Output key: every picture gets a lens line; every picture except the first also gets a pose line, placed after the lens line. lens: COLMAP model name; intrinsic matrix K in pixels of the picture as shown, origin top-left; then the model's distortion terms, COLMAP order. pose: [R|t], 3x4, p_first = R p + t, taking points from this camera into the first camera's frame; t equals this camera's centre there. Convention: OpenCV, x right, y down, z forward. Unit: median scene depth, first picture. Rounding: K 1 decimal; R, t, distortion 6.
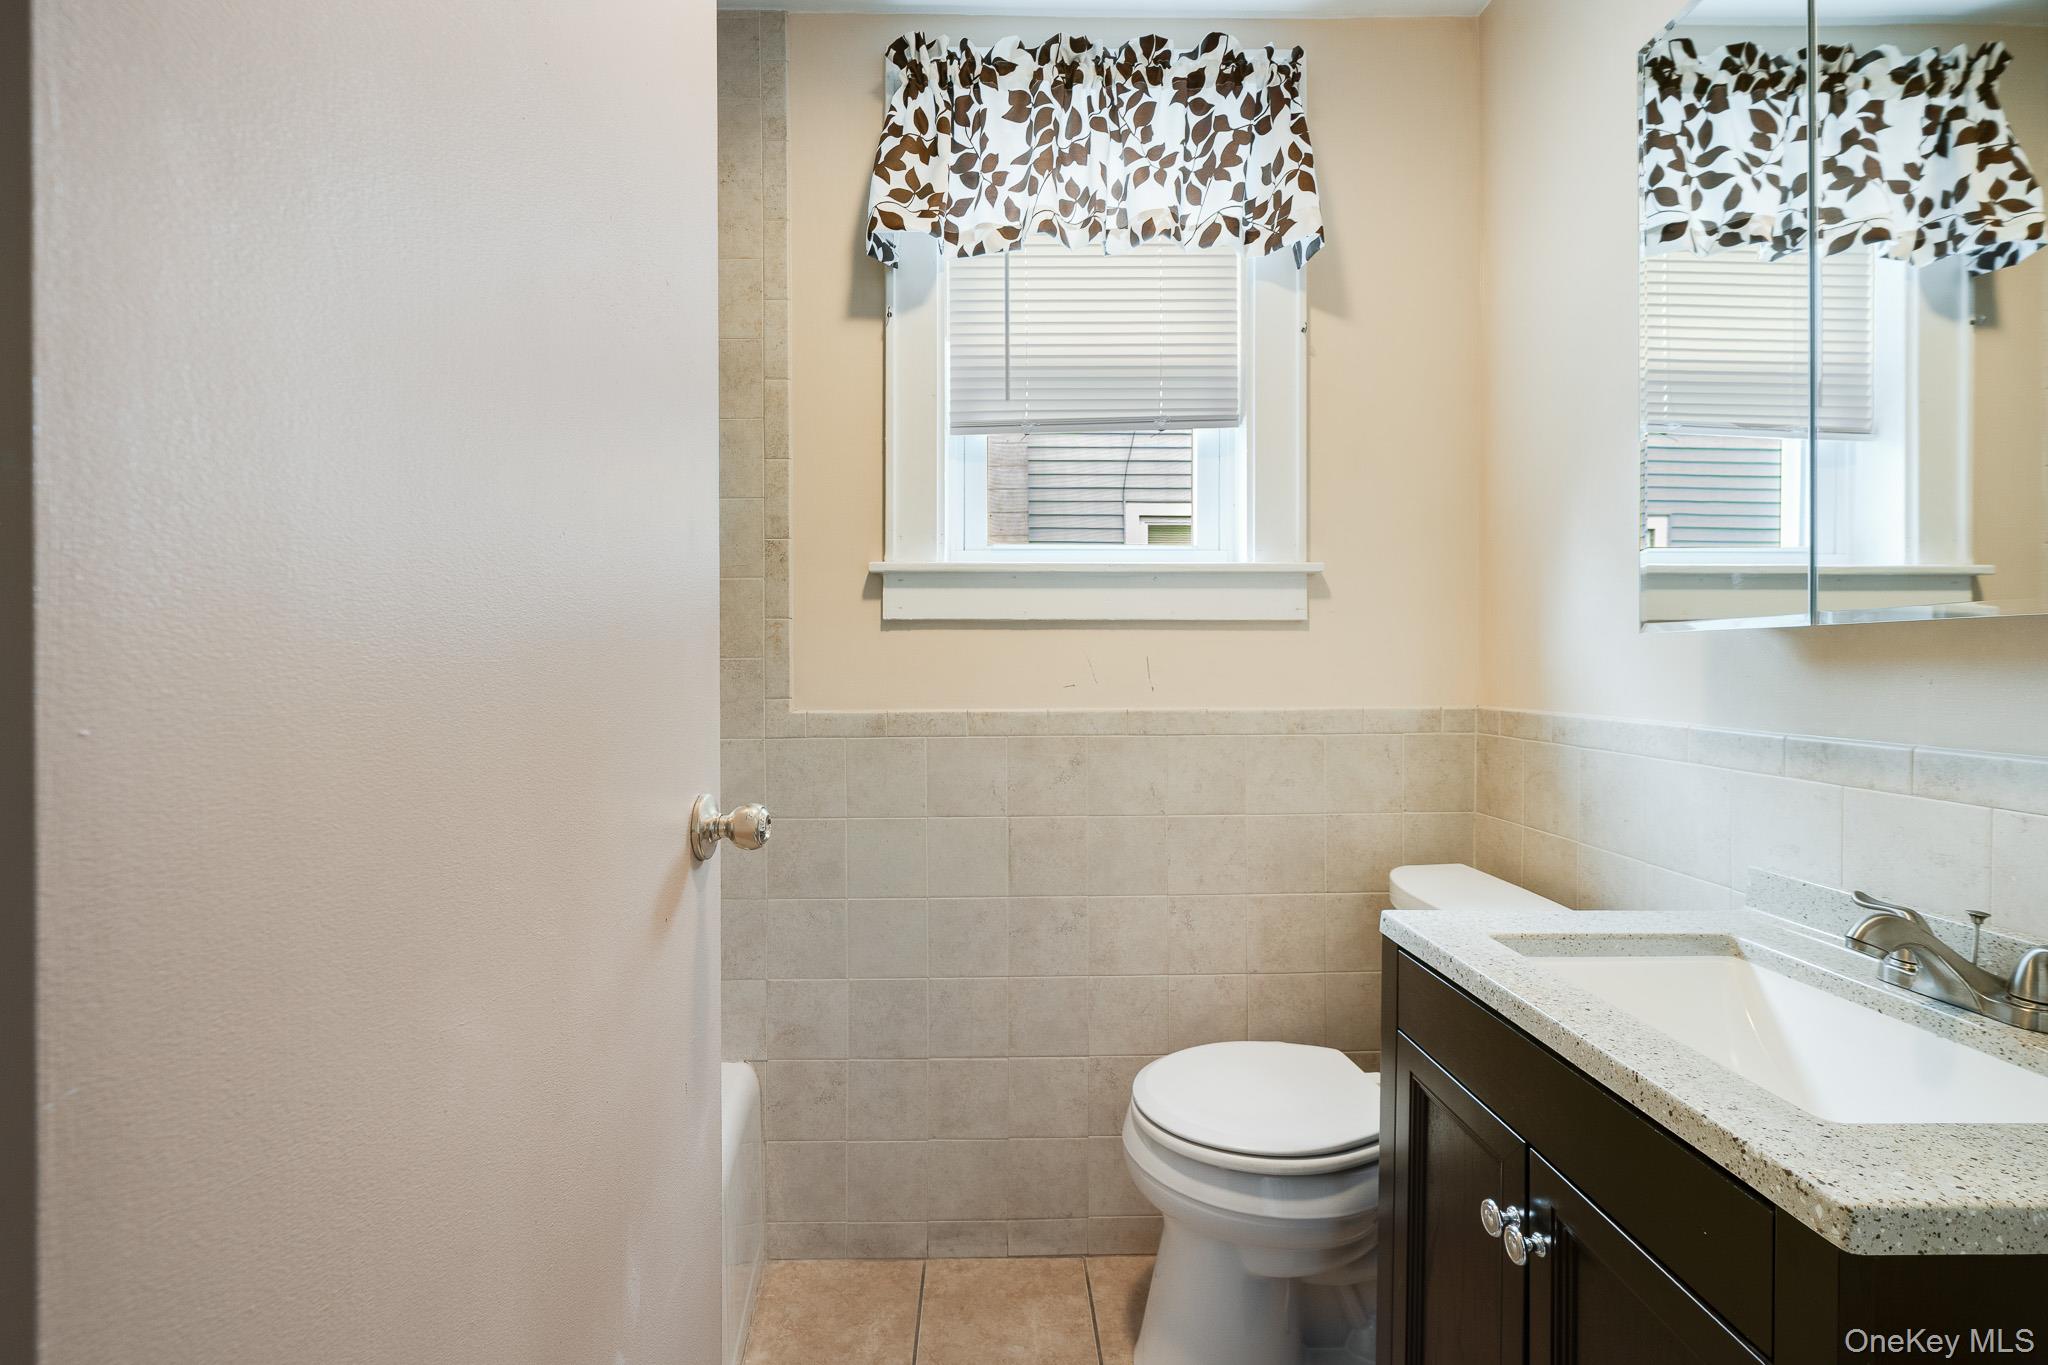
lens RADIAL K [[959.6, 0, 1024.0], [0, 959.6, 682.5], [0, 0, 1]] dist [0.000473, 0.001118]
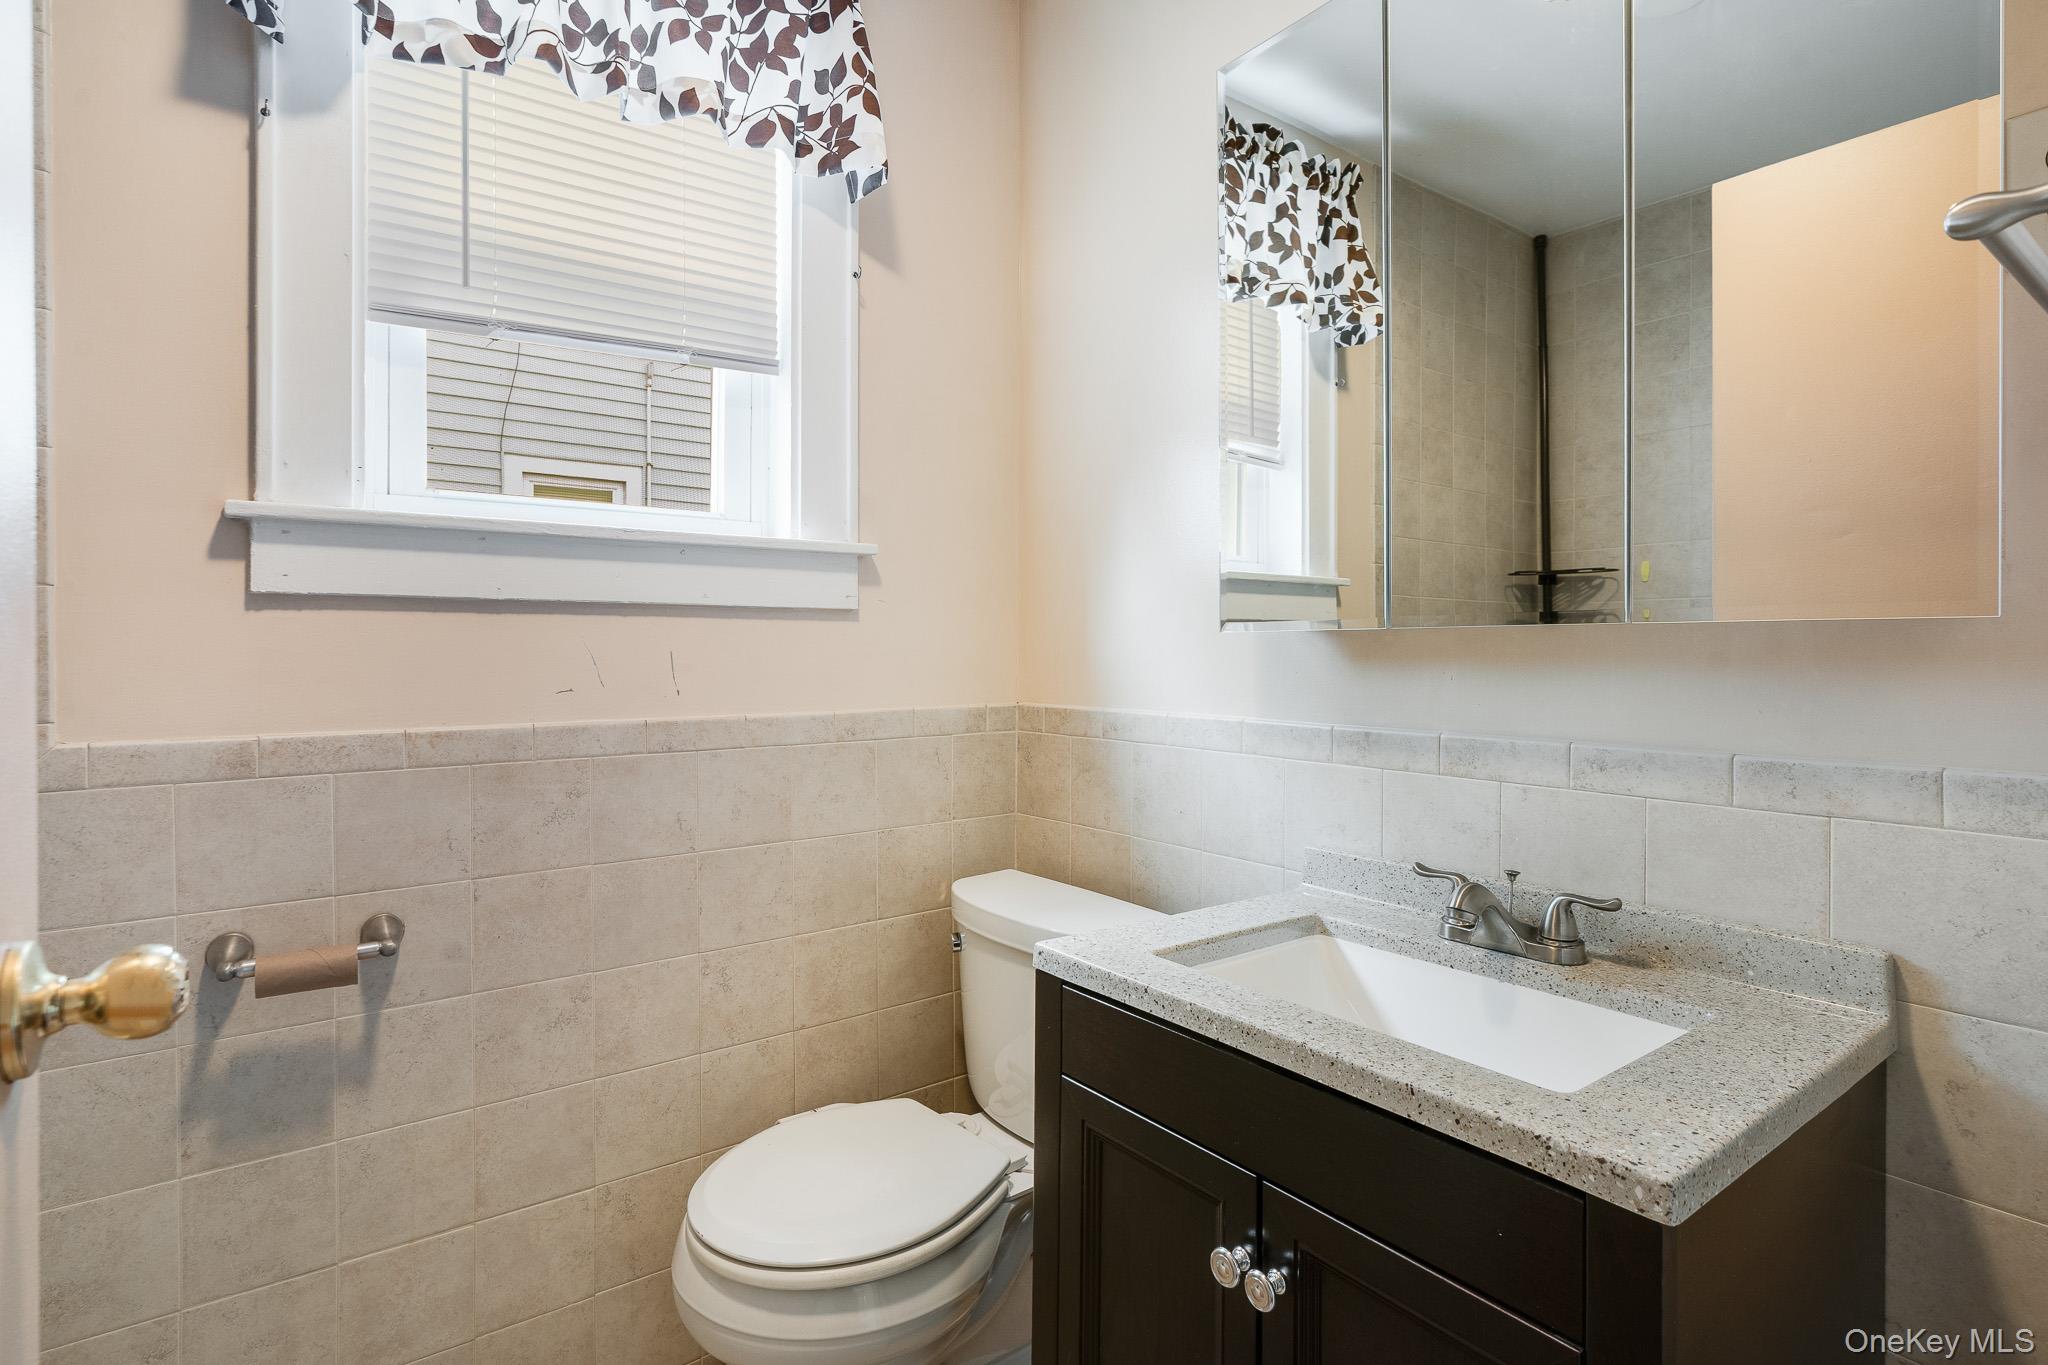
lens RADIAL K [[1028.1, 0, 1024.2], [0, 1028.1, 665.7], [0, 0, 1]] dist [-0.002941, 0.001539]
pose [[0.816136, -0.007081, 0.577816, -0.126843], [0.010841, 0.999937, -0.003059, -0.010175], [-0.577758, 0.008760, 0.816161, 0.162322]]
